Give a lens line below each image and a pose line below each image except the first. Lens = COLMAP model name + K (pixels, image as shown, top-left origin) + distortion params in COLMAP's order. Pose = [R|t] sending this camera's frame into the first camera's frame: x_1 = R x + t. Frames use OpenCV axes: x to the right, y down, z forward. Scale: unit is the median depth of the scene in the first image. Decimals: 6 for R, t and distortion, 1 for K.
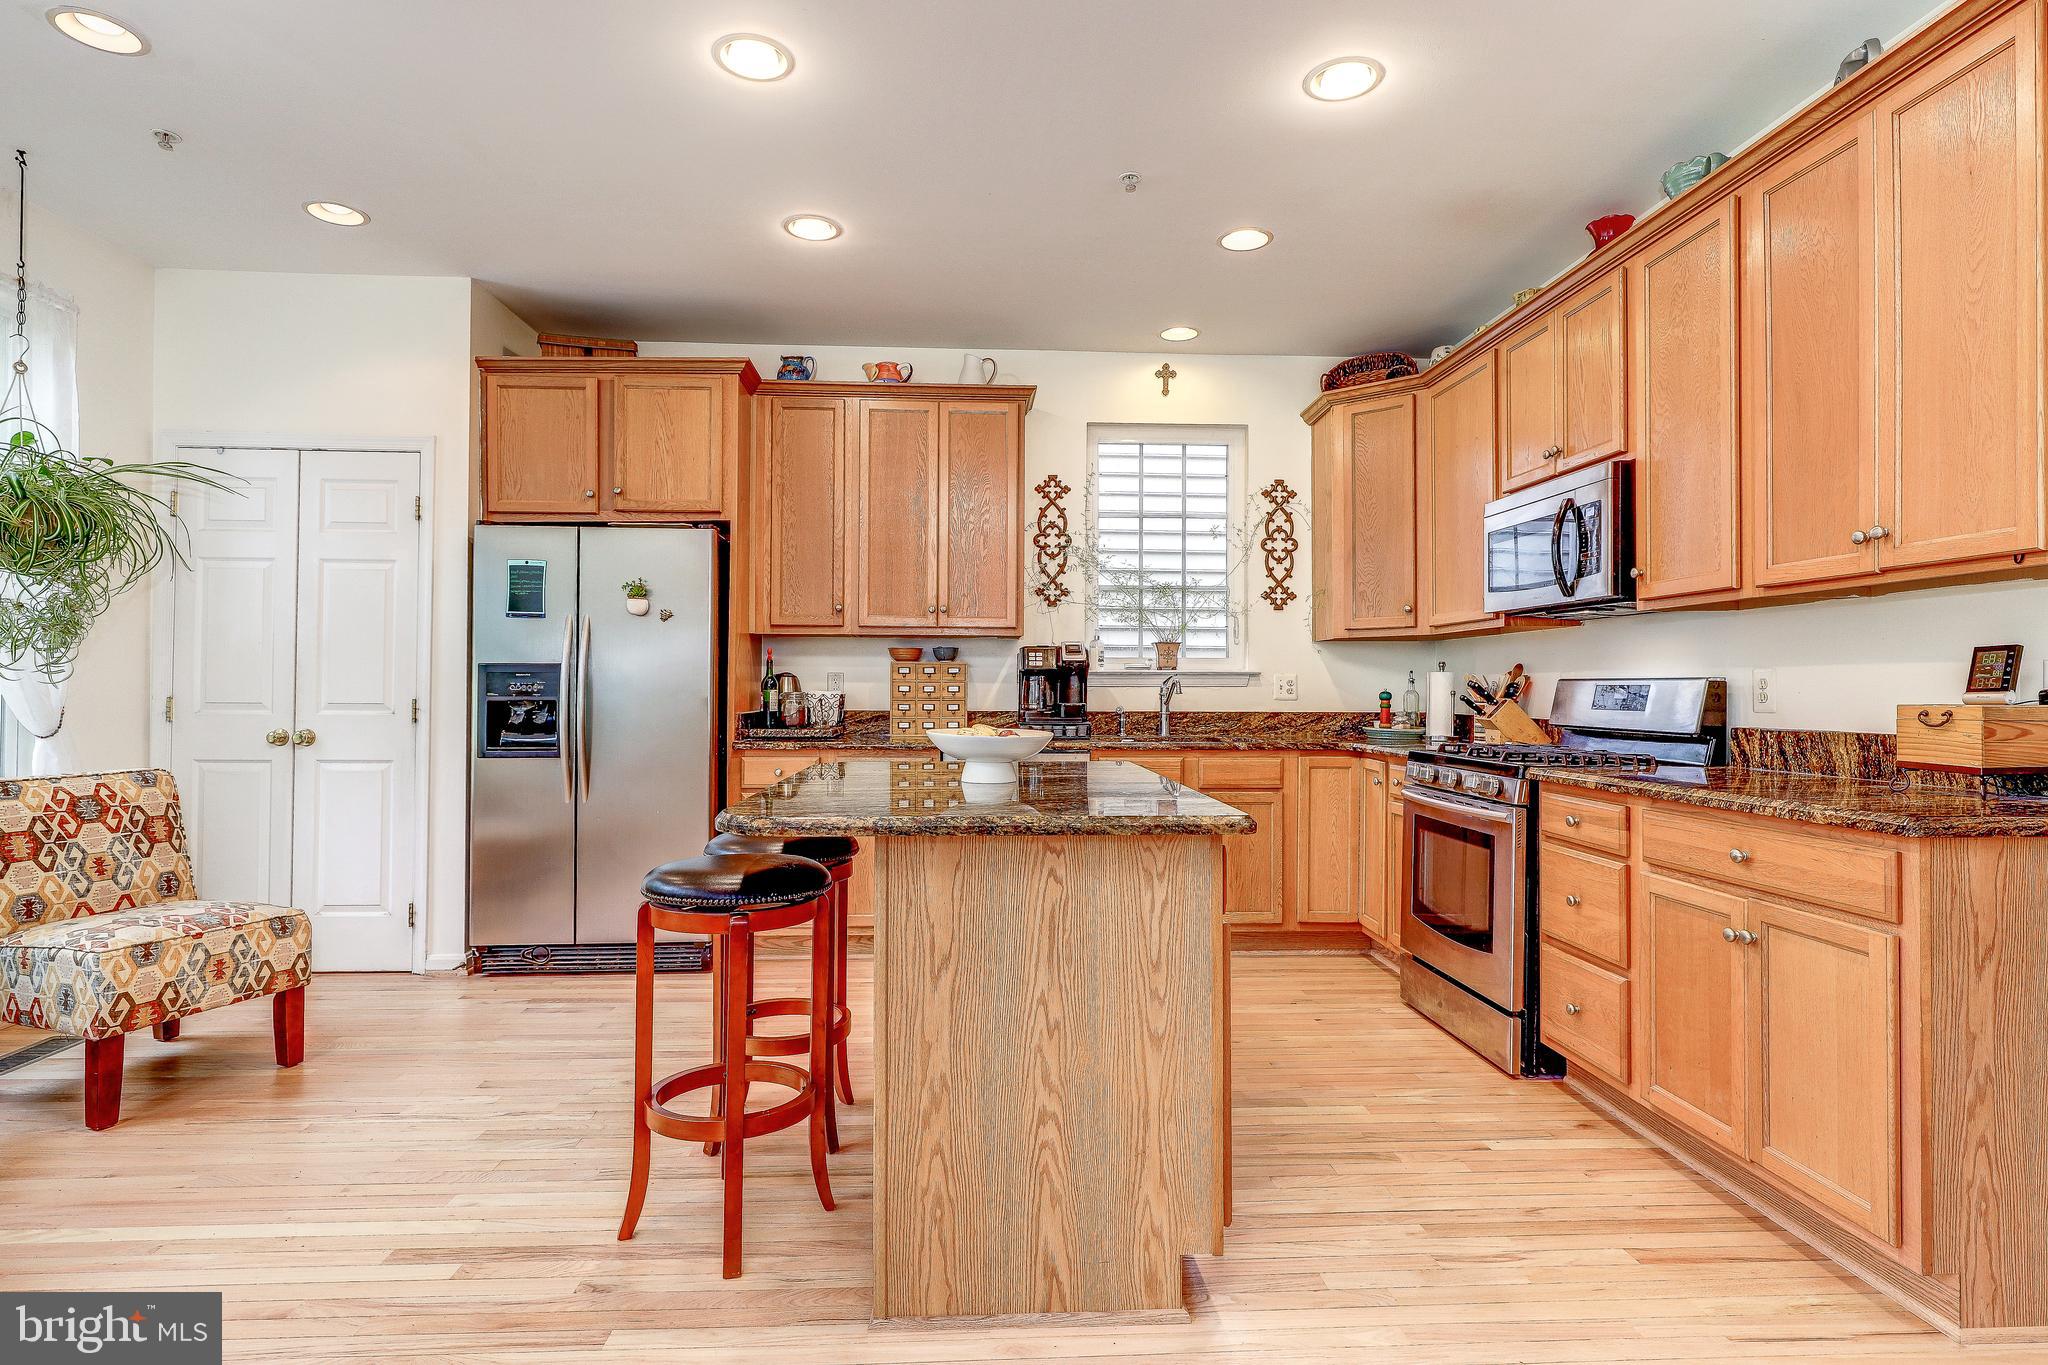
lens RADIAL K [[1103.1, 0, 1024.6], [0, 1103.1, 685.4], [0, 0, 1]] dist [0.000800, 0.000650]
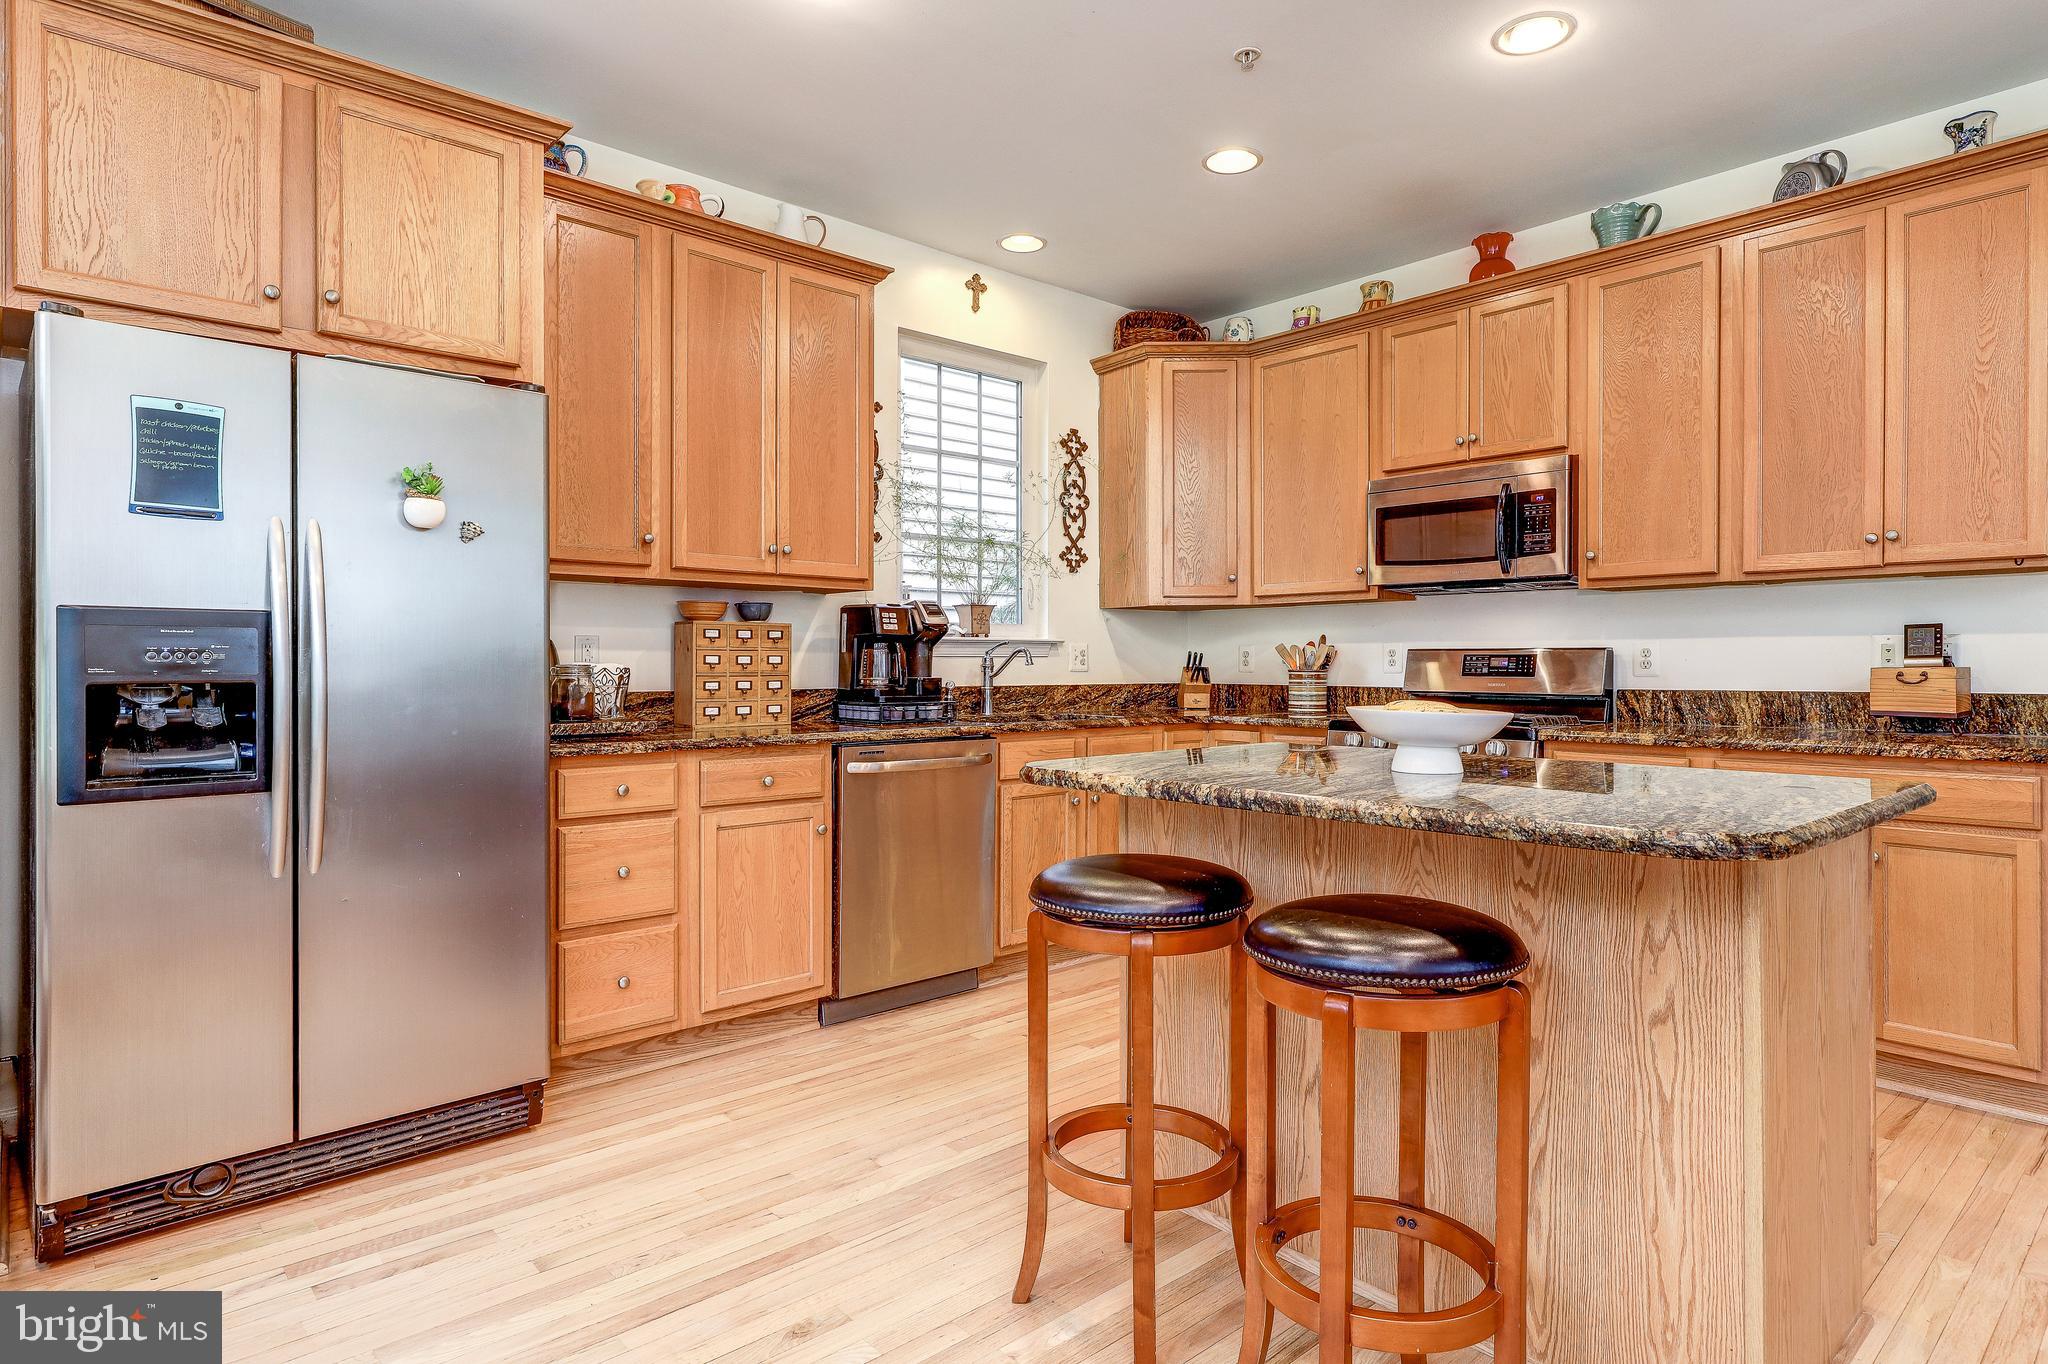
lens RADIAL K [[1169.3, 0, 1029.8], [0, 1169.3, 670.6], [0, 0, 1]] dist [0.000225, -0.000278]
pose [[0.757384, -0.006922, 0.652933, -0.442306], [0.000989, 0.999955, 0.009453, 0.003315], [-0.652969, -0.006514, 0.757356, 0.304349]]
